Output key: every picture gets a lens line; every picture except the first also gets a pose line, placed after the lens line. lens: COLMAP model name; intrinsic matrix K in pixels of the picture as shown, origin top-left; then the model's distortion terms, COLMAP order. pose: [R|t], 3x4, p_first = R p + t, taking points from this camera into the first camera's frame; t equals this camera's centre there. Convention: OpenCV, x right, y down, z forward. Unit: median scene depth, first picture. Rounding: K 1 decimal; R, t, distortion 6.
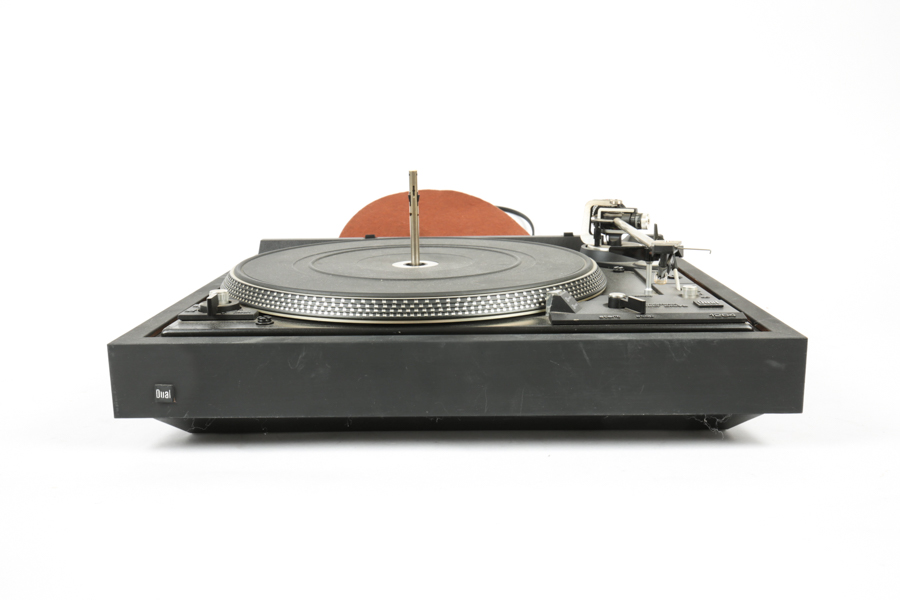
lens RADIAL K [[837.9, 0, 456.4], [0, 837.9, 298.8], [0, 0, 1]] dist [0.019039, 0.000000]
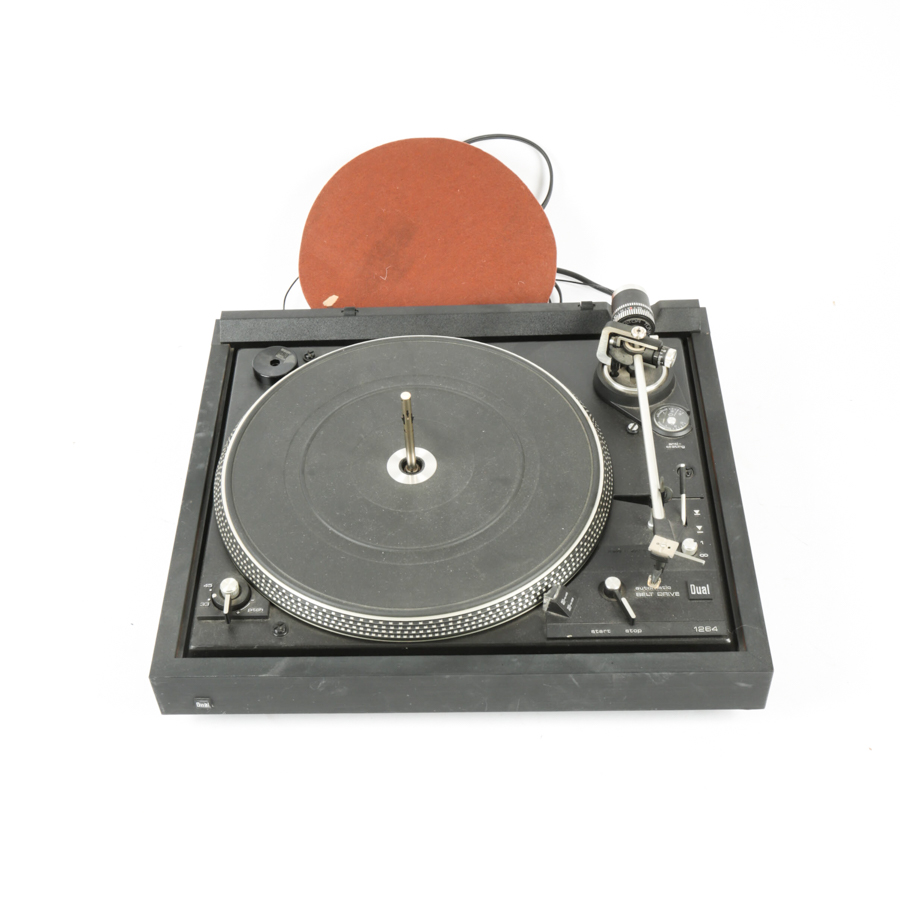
lens RADIAL K [[1277.9, 0, 441.6], [0, 1277.9, 454.9], [0, 0, 1]] dist [0.038208, 0.000000]
pose [[0.999455, -0.024826, -0.021740, 0.019790], [0.032833, 0.814094, 0.579805, -1.124131], [0.003304, -0.580203, 0.814466, -0.209560]]
